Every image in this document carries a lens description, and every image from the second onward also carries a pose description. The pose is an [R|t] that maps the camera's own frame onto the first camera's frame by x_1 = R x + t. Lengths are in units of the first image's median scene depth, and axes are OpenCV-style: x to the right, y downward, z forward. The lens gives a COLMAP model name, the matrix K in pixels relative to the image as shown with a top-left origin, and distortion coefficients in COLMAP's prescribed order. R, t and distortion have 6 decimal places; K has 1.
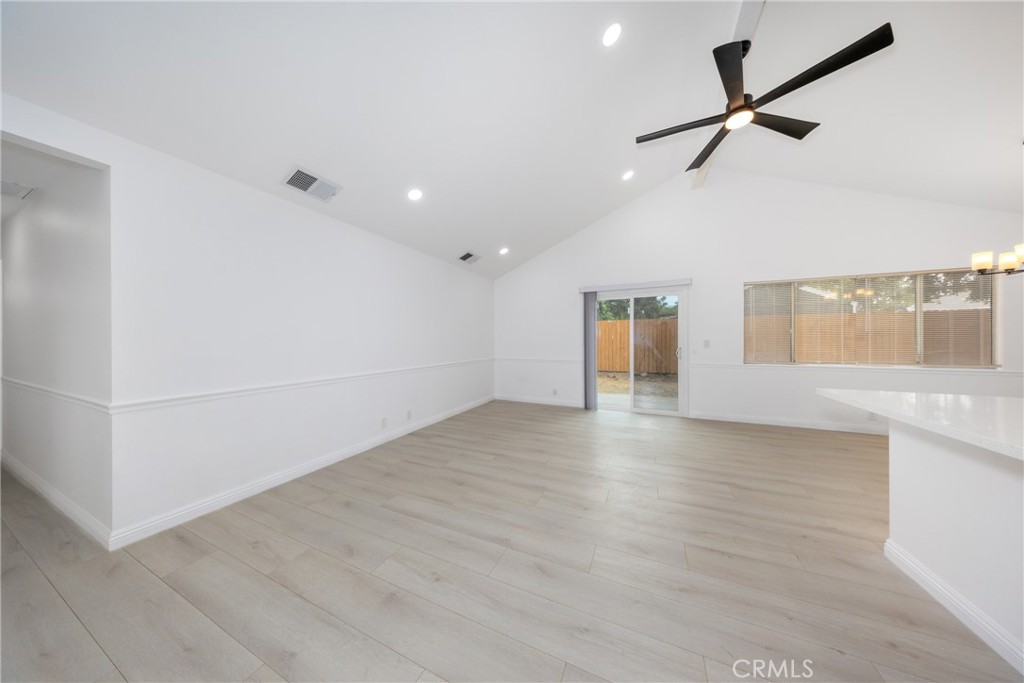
lens RADIAL K [[297.7, 0, 508.6], [0, 297.7, 341.5], [0, 0, 1]] dist [0.000544, 0.000018]
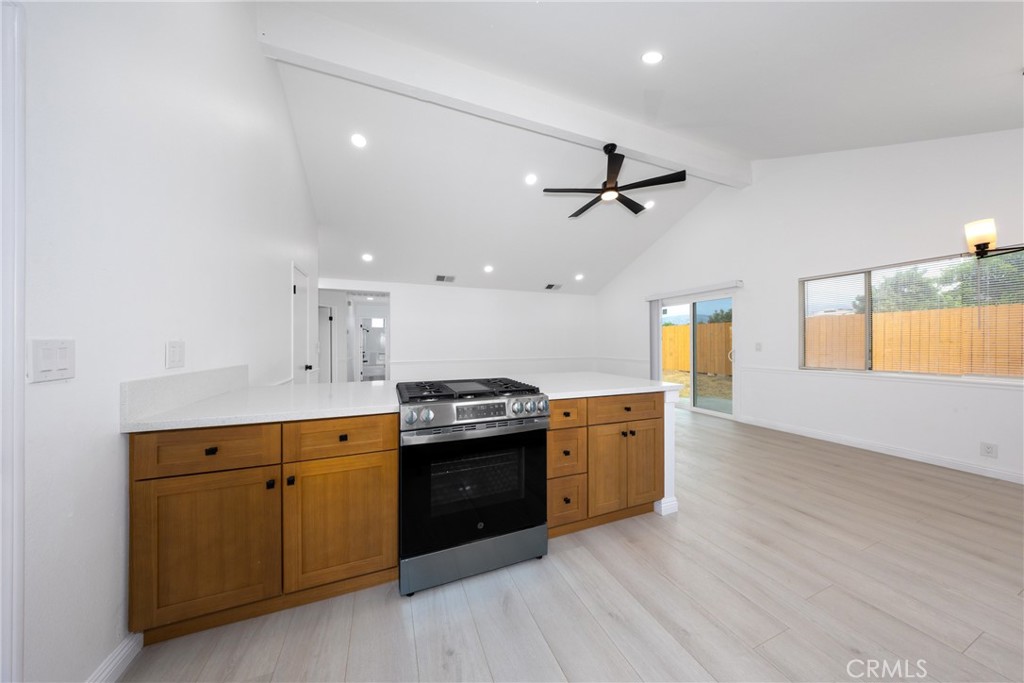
lens RADIAL K [[297.7, 0, 508.6], [0, 297.7, 341.5], [0, 0, 1]] dist [0.000544, 0.000018]
pose [[0.749308, -0.003360, -0.662213, 0.698597], [0.001373, 0.999993, -0.003520, -0.006980], [0.662220, 0.001728, 0.749308, -0.241841]]
